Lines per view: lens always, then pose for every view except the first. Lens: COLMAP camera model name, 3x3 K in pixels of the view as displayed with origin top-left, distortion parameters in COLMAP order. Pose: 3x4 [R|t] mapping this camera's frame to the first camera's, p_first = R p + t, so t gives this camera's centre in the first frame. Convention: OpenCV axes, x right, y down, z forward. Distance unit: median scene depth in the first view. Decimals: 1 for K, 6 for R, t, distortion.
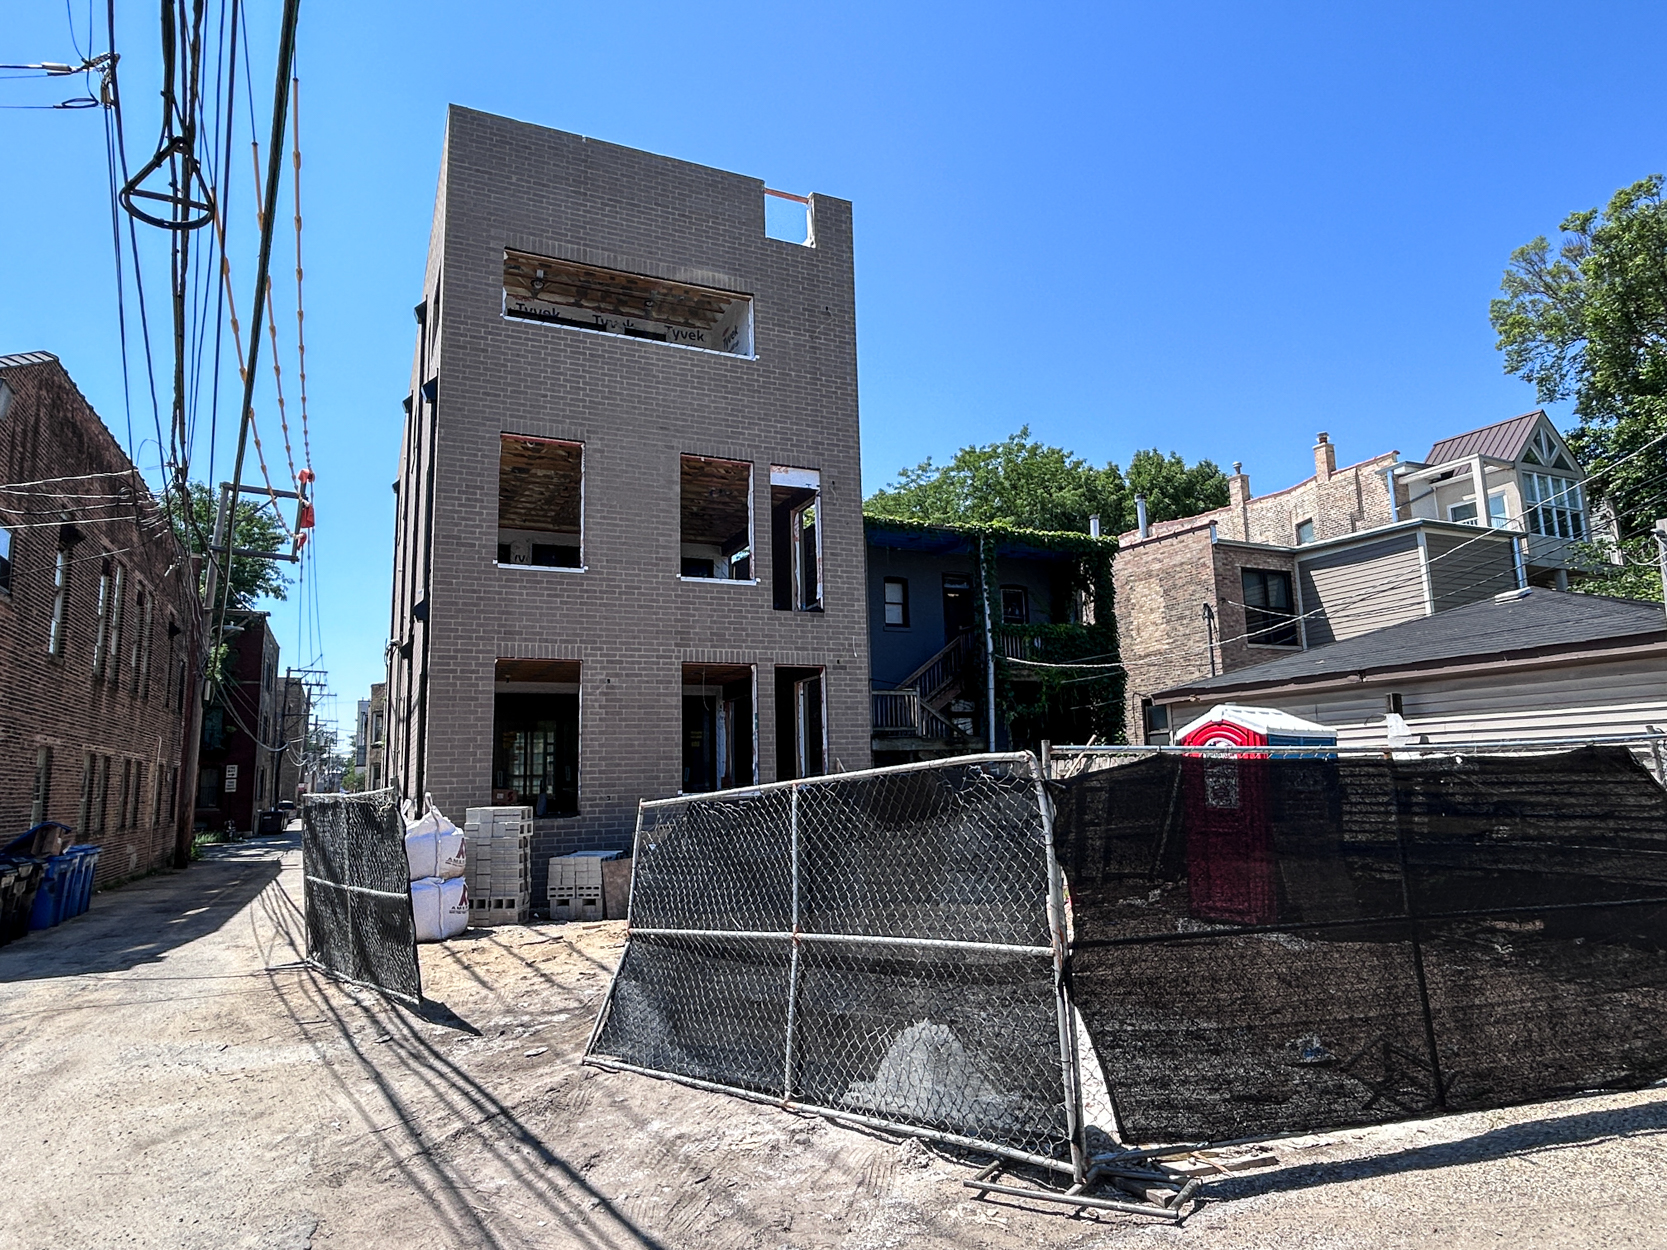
lens RADIAL K [[1004.9, 0, 833.5], [0, 1004.9, 625.0], [0, 0, 1]] dist [0.002379, -0.001937]
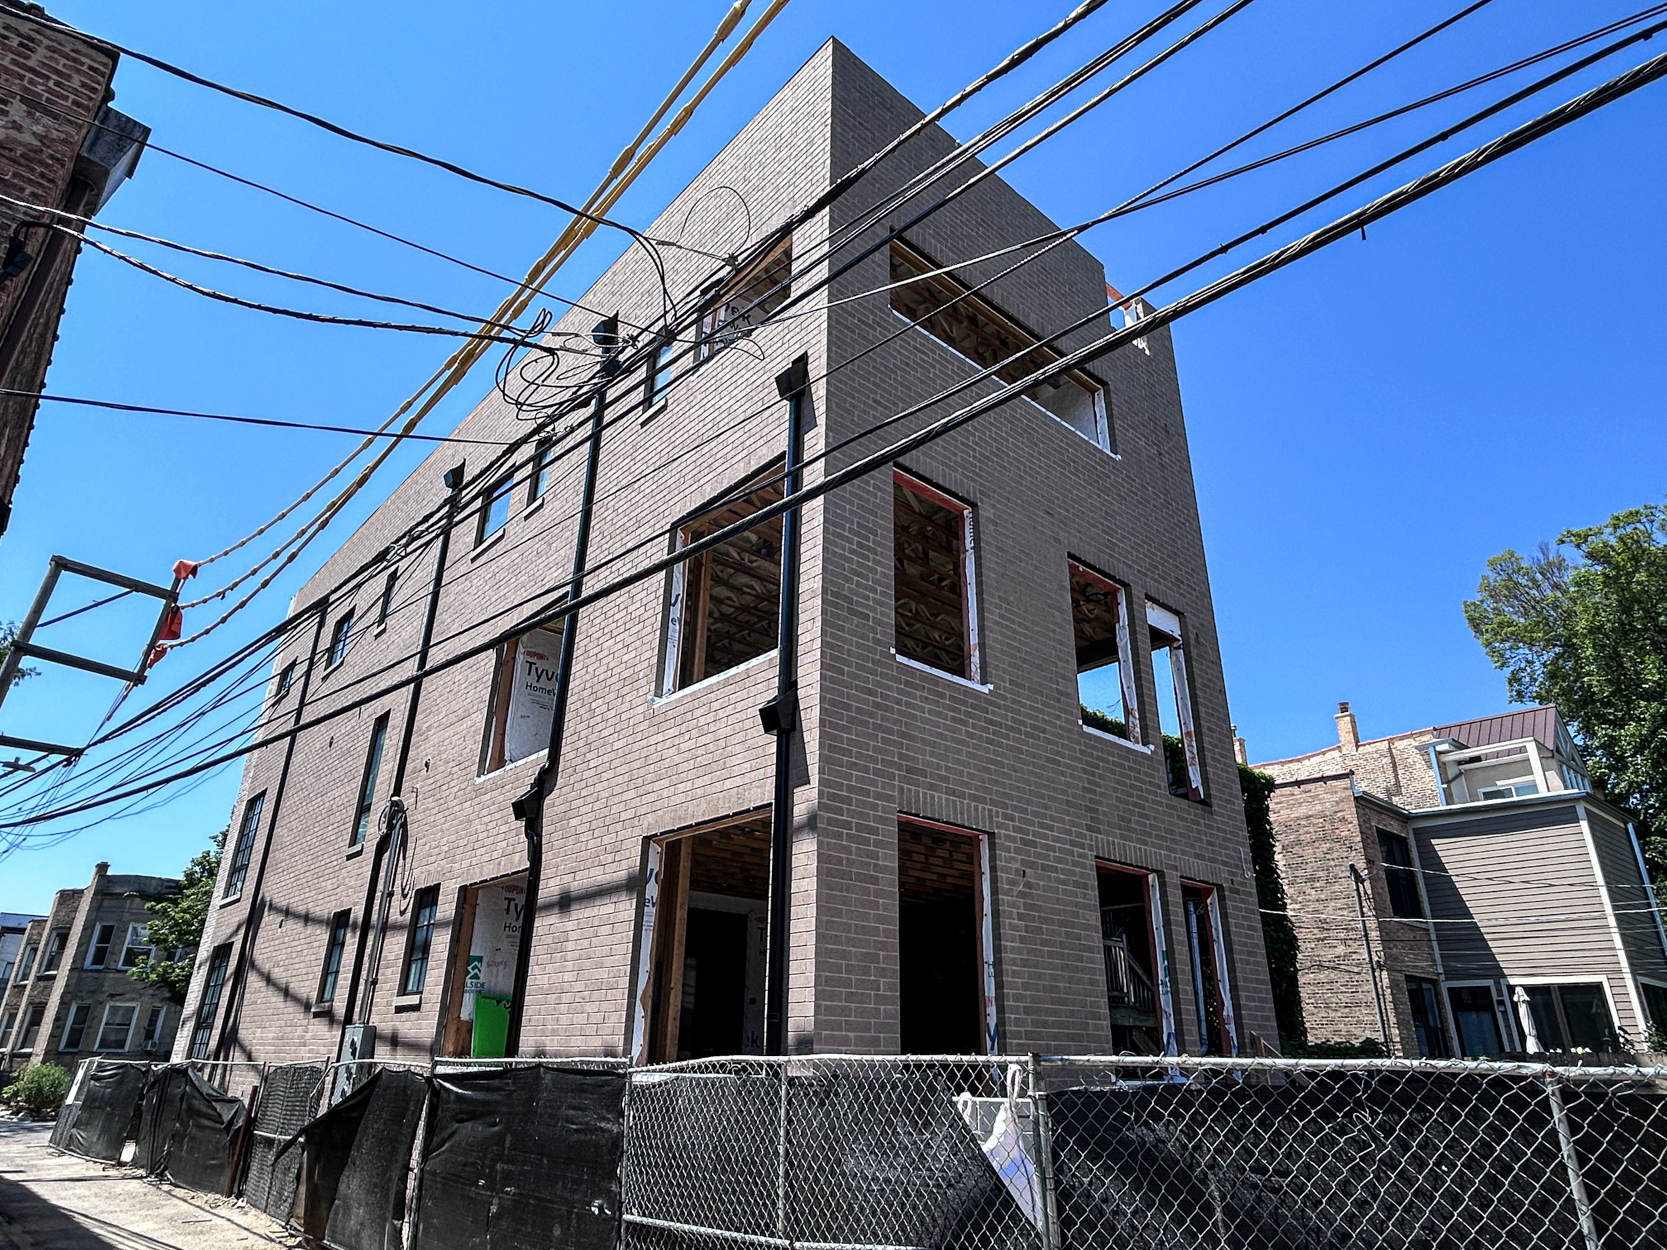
lens RADIAL K [[1004.9, 0, 833.5], [0, 1004.9, 625.0], [0, 0, 1]] dist [0.002379, -0.001937]
pose [[0.956801, 0.152357, 0.247628, -0.283186], [-0.083513, 0.959830, -0.267866, 0.046760], [-0.278492, 0.235614, 0.931090, 0.244320]]
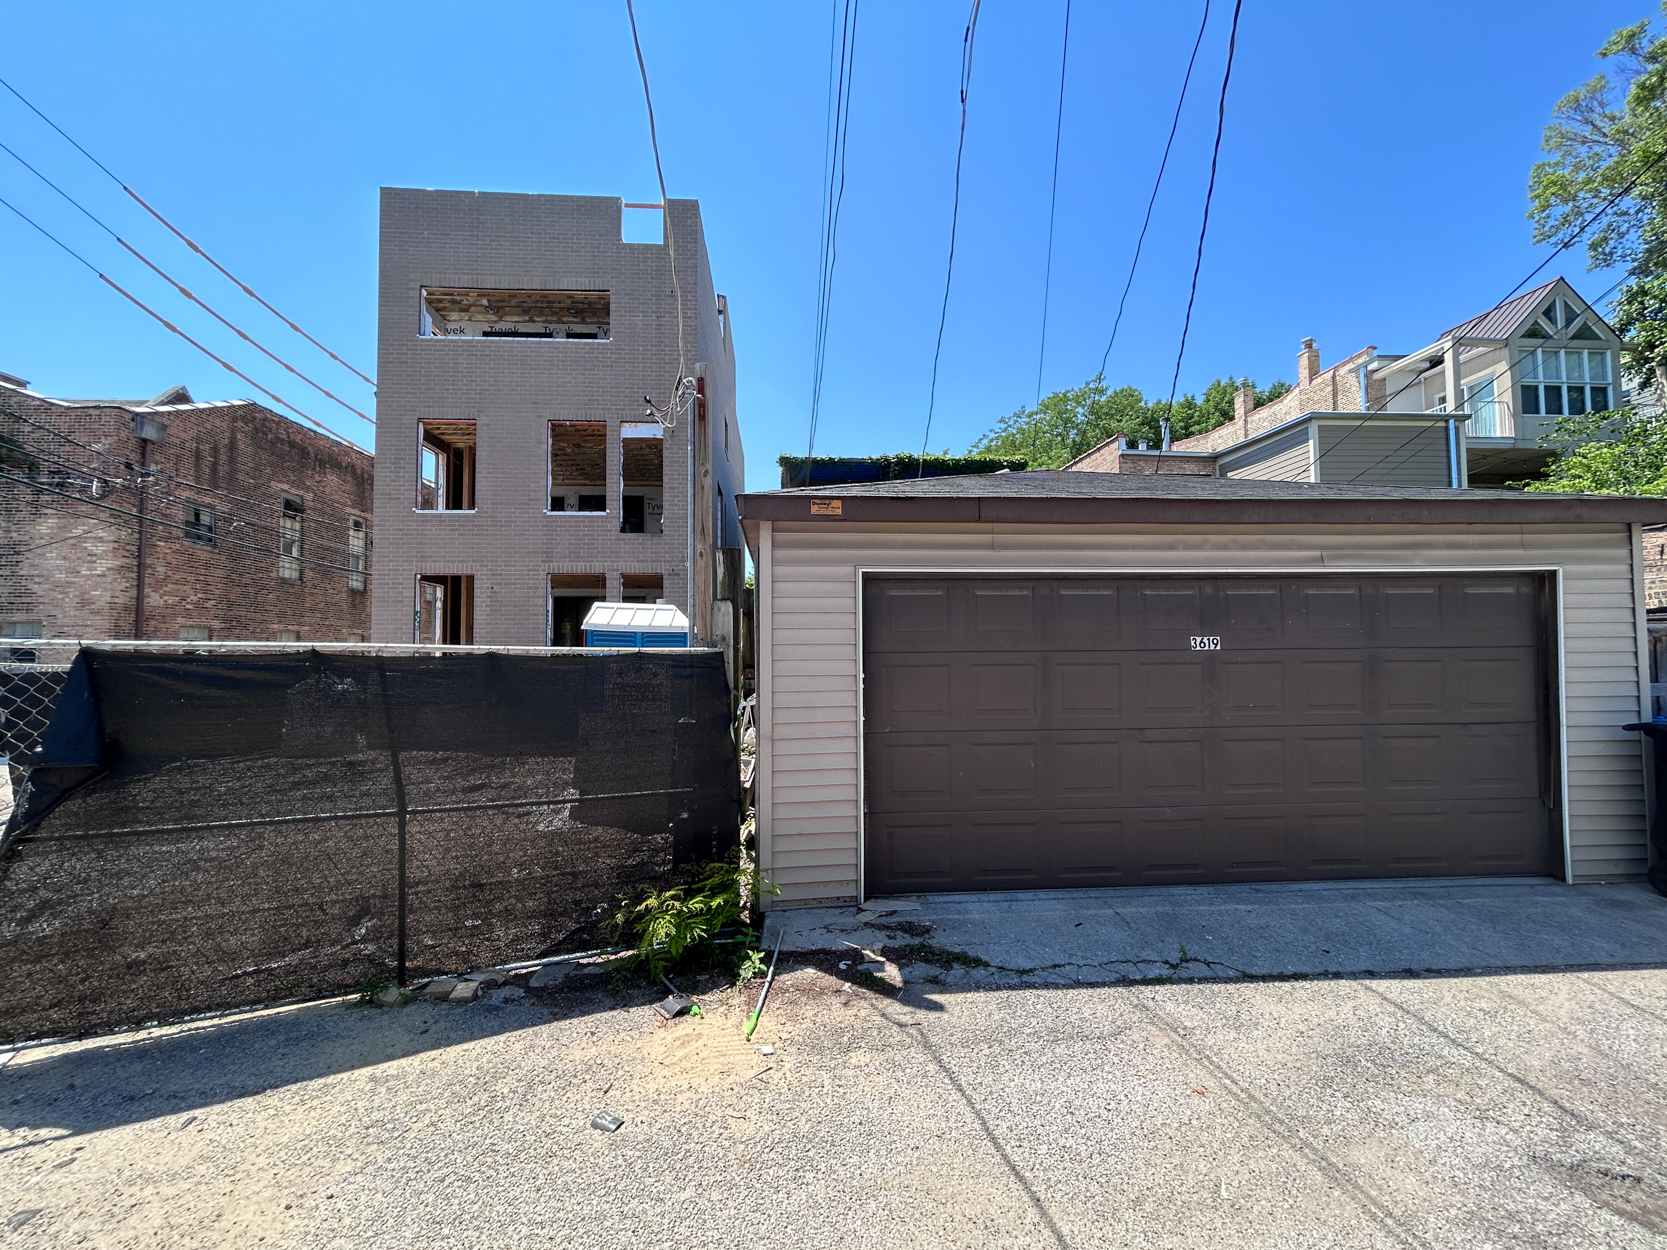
lens RADIAL K [[674.6, 0, 833.5], [0, 674.6, 625.0], [0, 0, 1]] dist [-0.002301, 0.001561]
pose [[0.932466, 0.002626, -0.361249, 0.324904], [0.038940, 0.993417, 0.107733, 0.013144], [0.359154, -0.114525, 0.926225, 0.153588]]
